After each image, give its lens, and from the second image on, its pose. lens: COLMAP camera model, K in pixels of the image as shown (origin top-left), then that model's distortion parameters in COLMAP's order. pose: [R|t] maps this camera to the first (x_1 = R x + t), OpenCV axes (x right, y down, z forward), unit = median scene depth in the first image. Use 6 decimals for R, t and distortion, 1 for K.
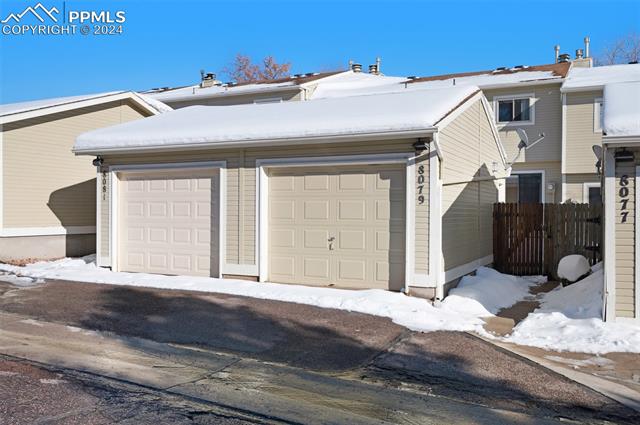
lens RADIAL K [[518.2, 0, 320.0], [0, 518.2, 212.5], [0, 0, 1]] dist [-0.005797, 0.000115]
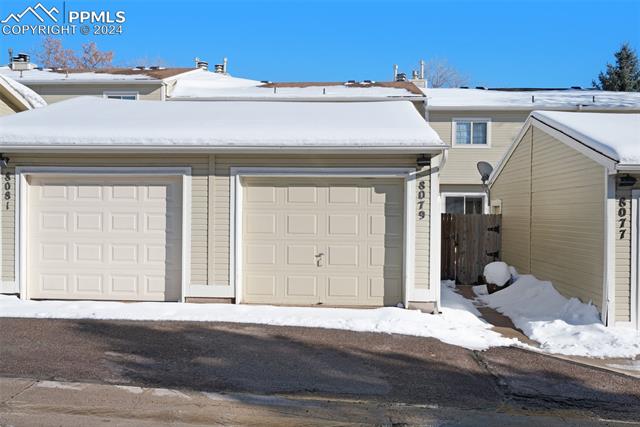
lens RADIAL K [[518.2, 0, 320.0], [0, 518.2, 213.5], [0, 0, 1]] dist [-0.005797, 0.000115]
pose [[0.935672, 0.003597, 0.352853, -0.321386], [-0.003425, 0.999994, -0.001112, -0.023991], [-0.352855, -0.000168, 0.935678, 0.119161]]
